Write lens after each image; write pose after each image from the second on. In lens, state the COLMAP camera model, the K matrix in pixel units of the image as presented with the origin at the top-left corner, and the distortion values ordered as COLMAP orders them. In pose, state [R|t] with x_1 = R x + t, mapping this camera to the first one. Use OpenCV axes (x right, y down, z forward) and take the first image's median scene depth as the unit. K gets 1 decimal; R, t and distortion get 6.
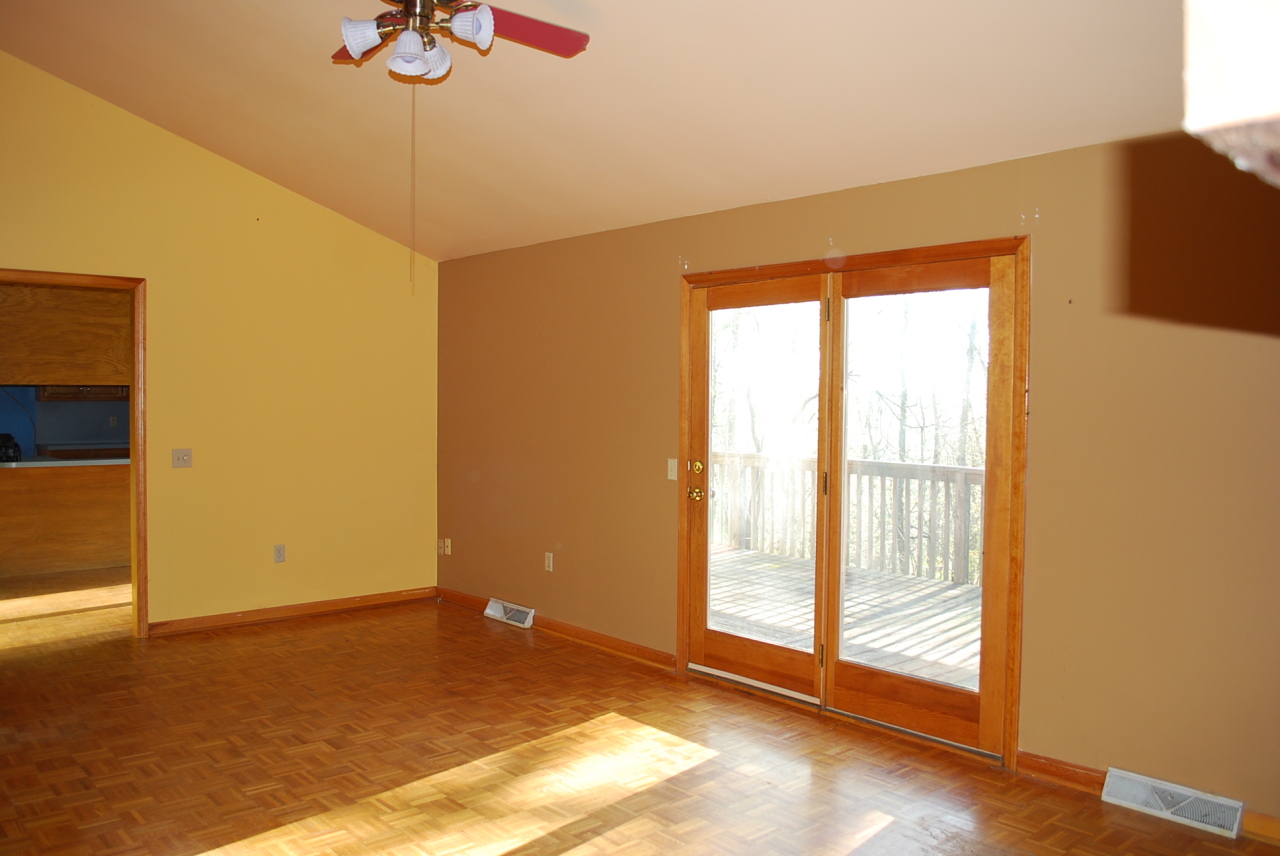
lens RADIAL K [[1009.8, 0, 611.0], [0, 1009.8, 411.1], [0, 0, 1]] dist [-0.070369, -0.005608]
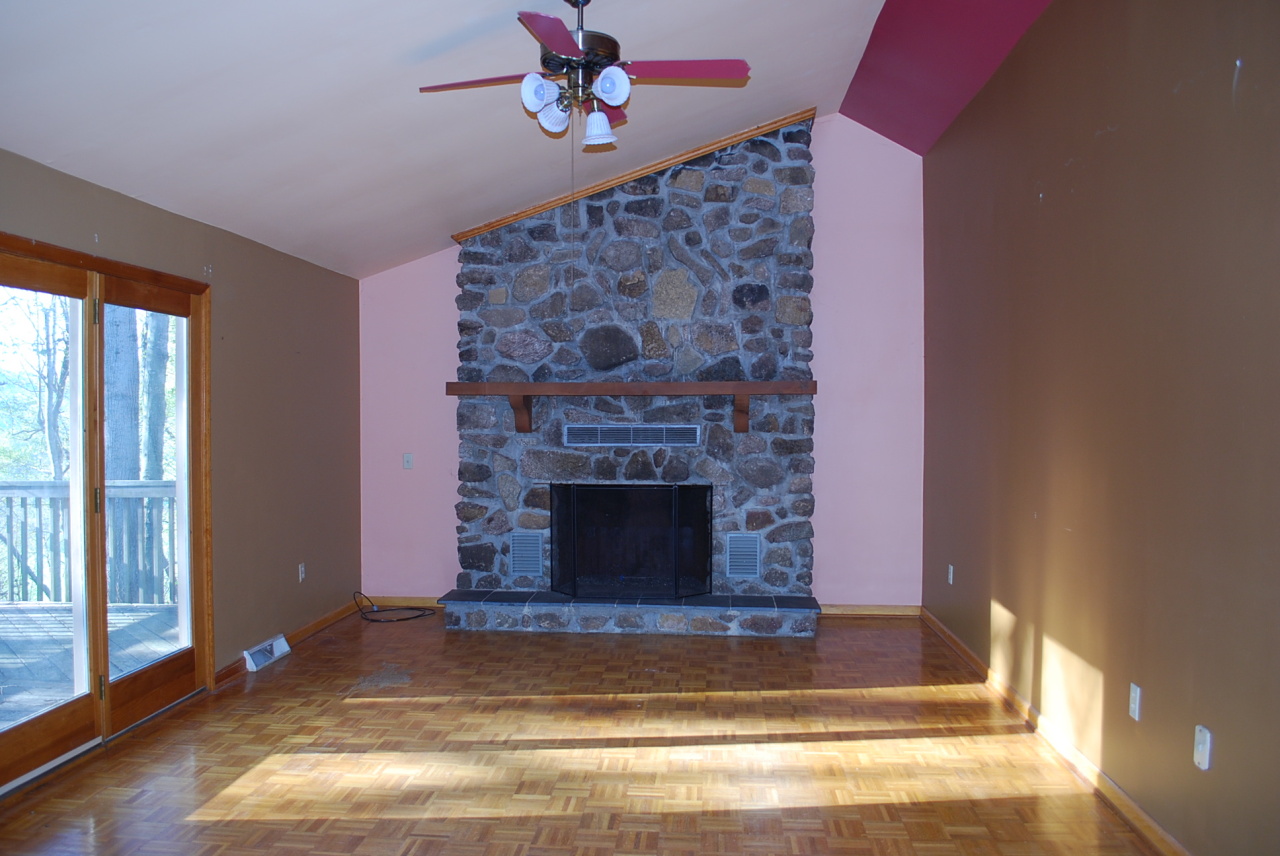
lens RADIAL K [[1009.8, 0, 639.8], [0, 1009.8, 425.6], [0, 0, 1]] dist [-0.070369, -0.005608]
pose [[-0.709846, -0.025063, 0.703910, -0.938143], [-0.002670, 0.999455, 0.032894, -0.033910], [-0.704351, 0.021470, -0.709527, 1.563182]]
